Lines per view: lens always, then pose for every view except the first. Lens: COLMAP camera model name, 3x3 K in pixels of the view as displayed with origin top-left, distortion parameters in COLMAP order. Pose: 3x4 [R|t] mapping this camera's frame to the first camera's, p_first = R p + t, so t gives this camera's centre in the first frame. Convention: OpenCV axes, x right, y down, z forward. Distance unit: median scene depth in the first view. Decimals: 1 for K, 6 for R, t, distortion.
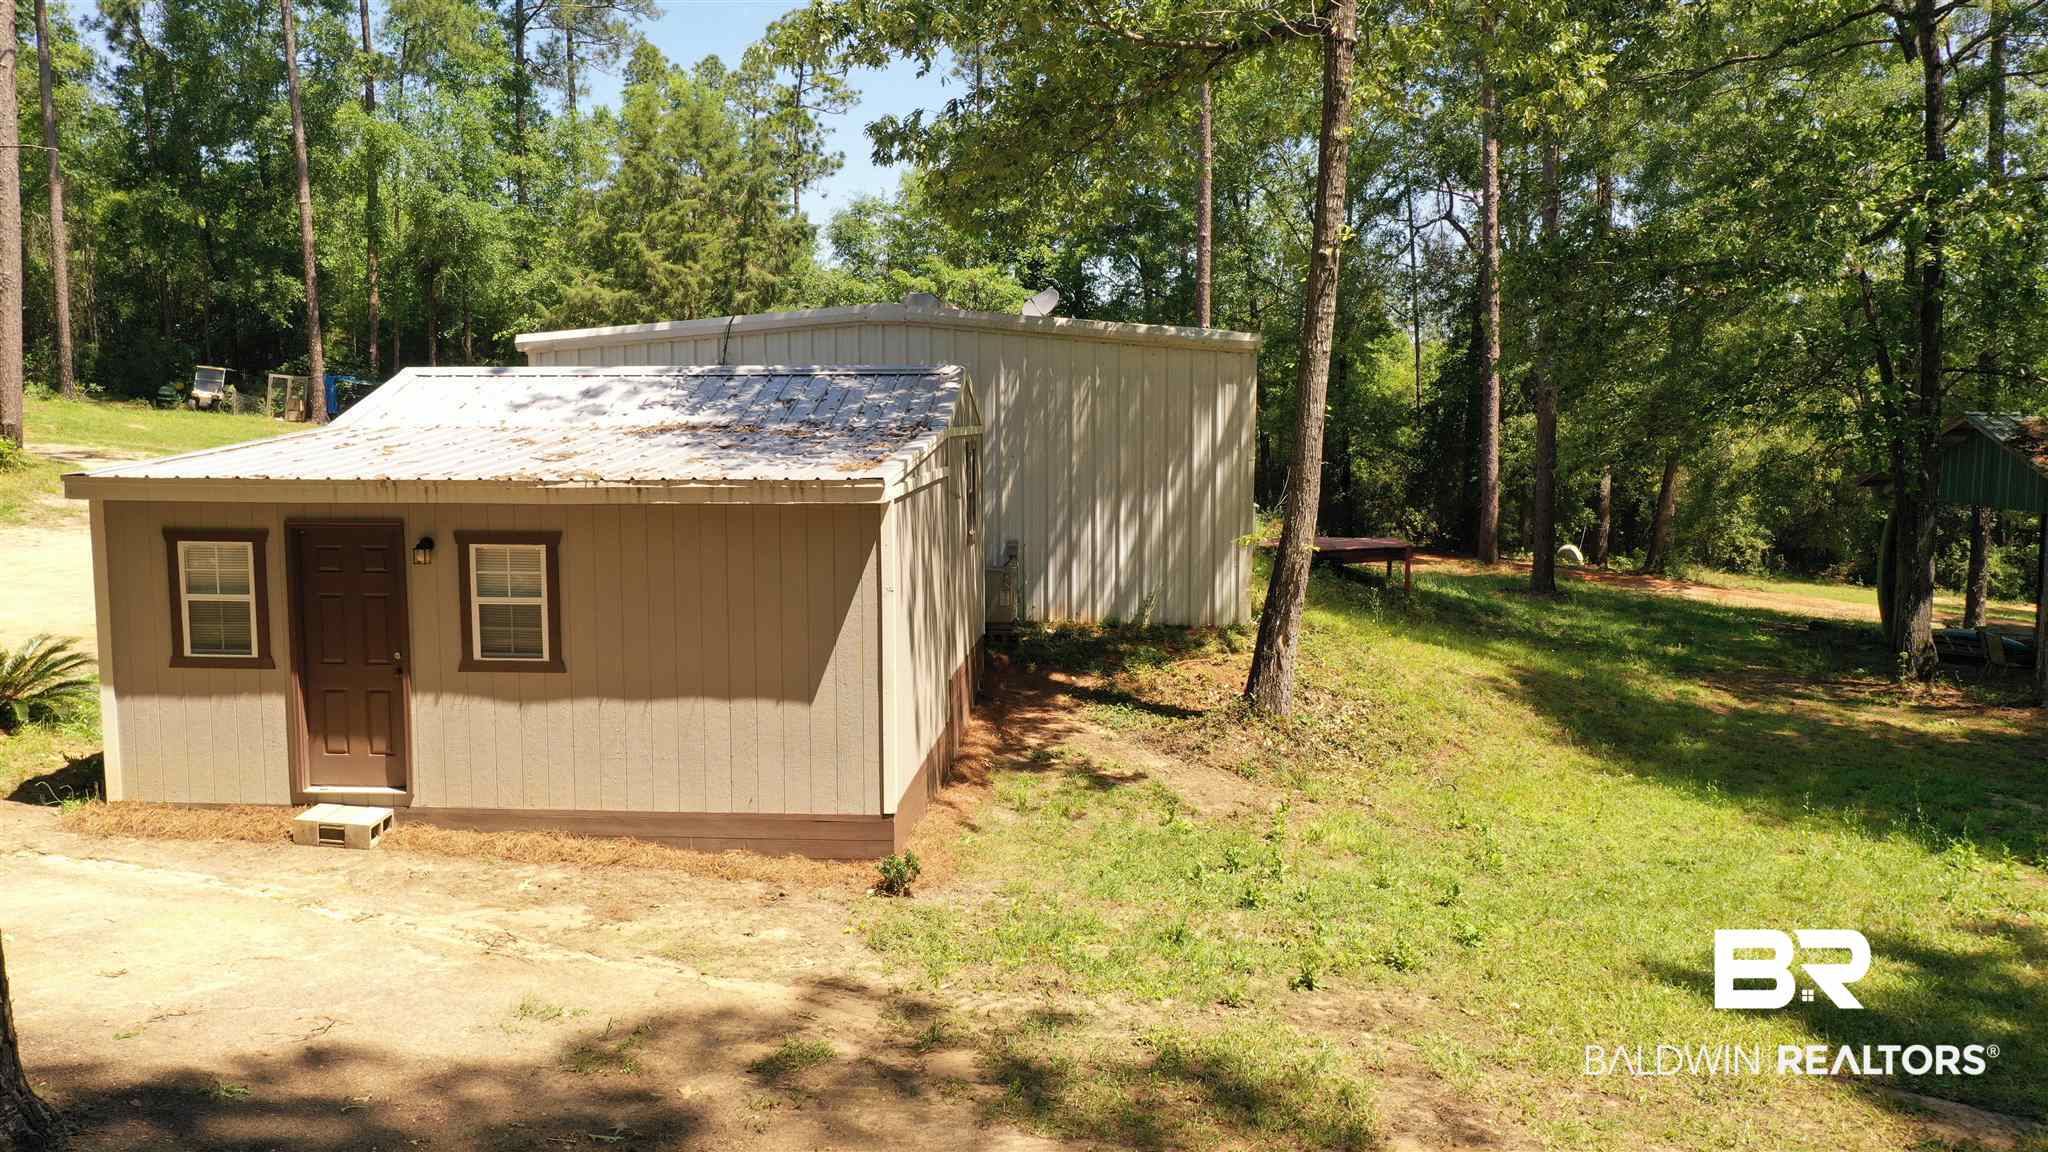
lens RADIAL K [[1627.0, 0, 1024.0], [0, 1627.0, 576.0], [0, 0, 1]] dist [0.012895, 0.000895]
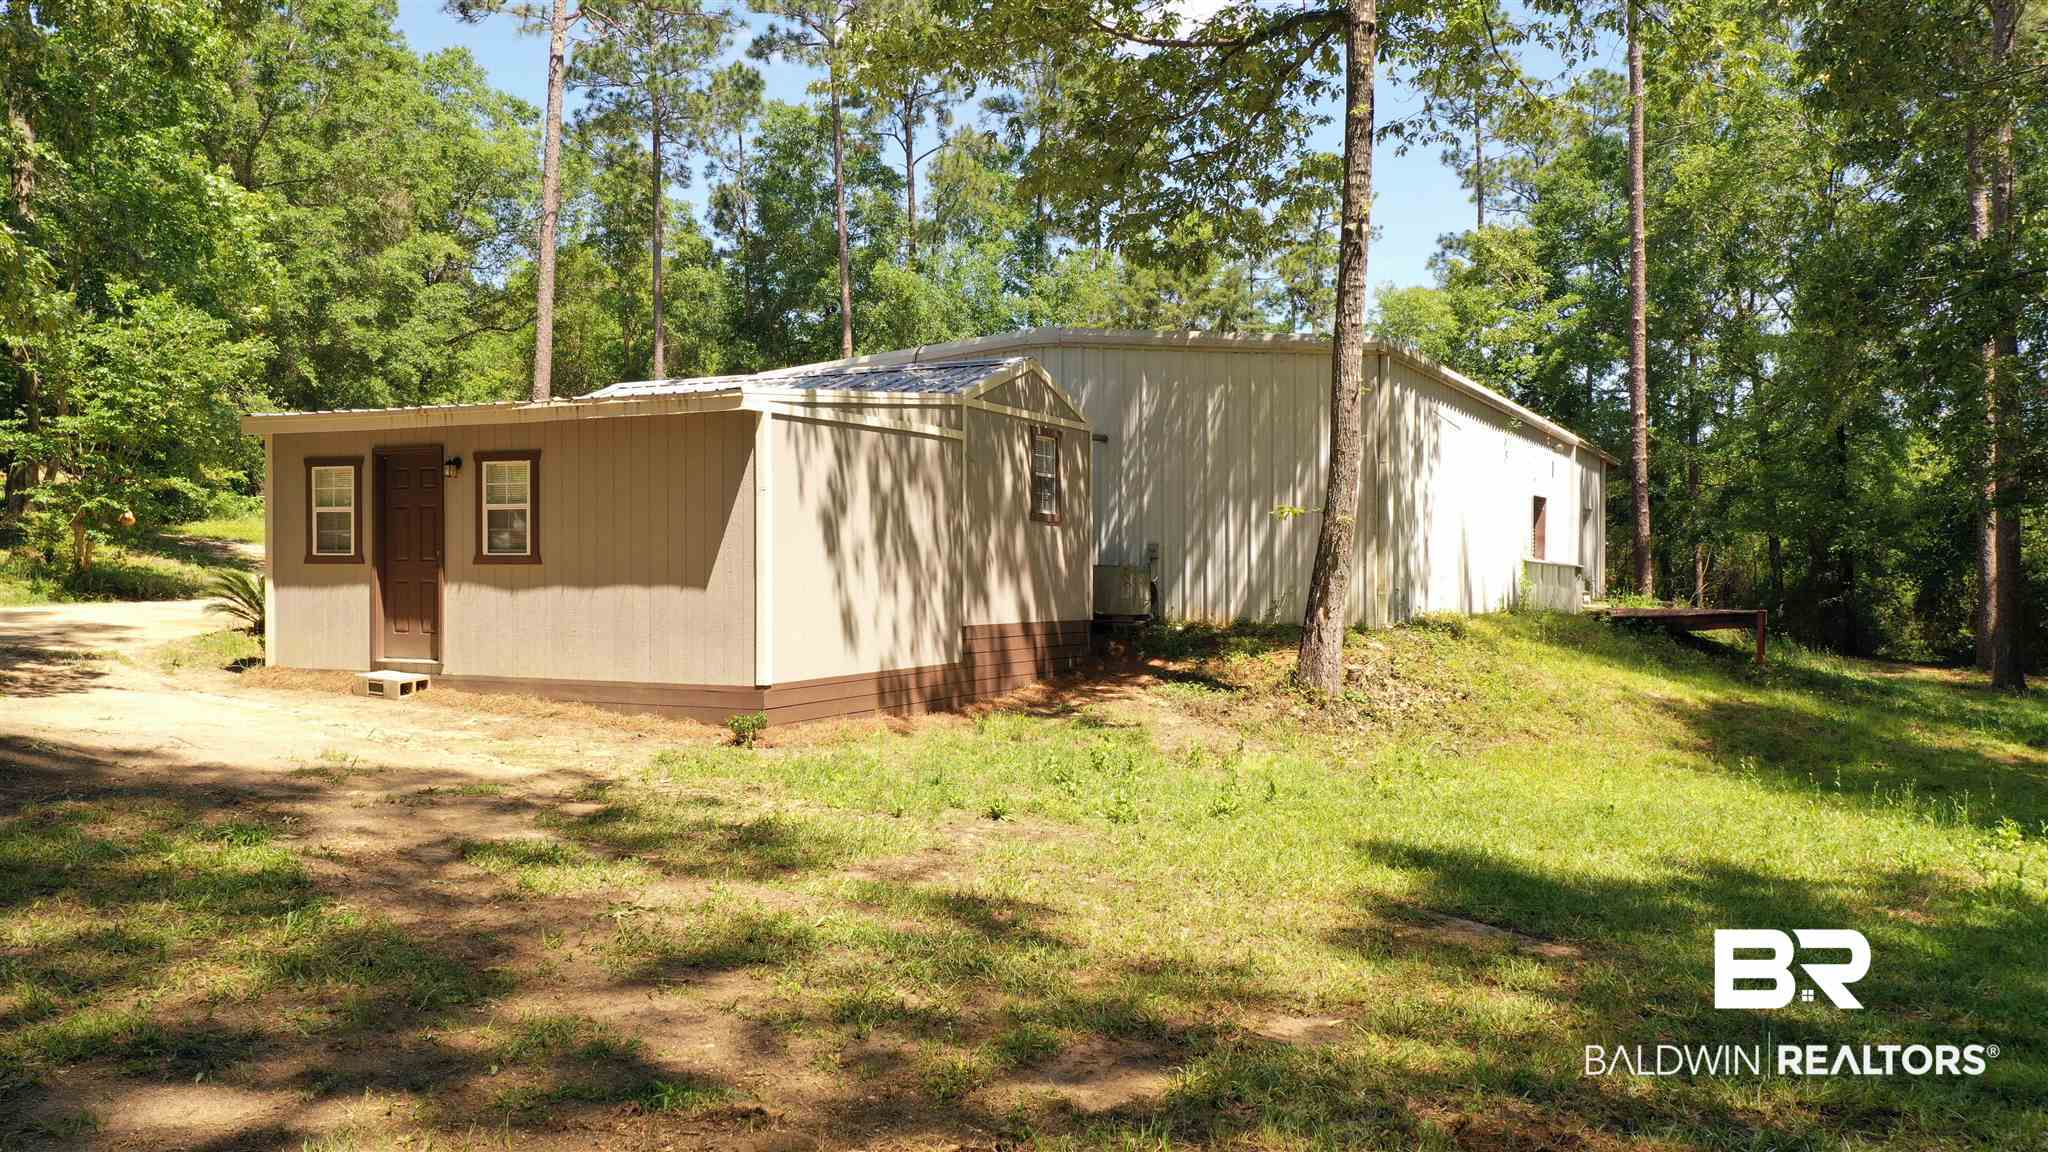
lens RADIAL K [[1628.0, 0, 1024.0], [0, 1628.0, 576.0], [0, 0, 1]] dist [0.000220, -0.000818]
pose [[0.928007, 0.002850, -0.372552, 0.507218], [-0.040688, 0.994765, -0.093742, 0.166103], [0.370334, 0.102152, 0.923265, 0.004475]]
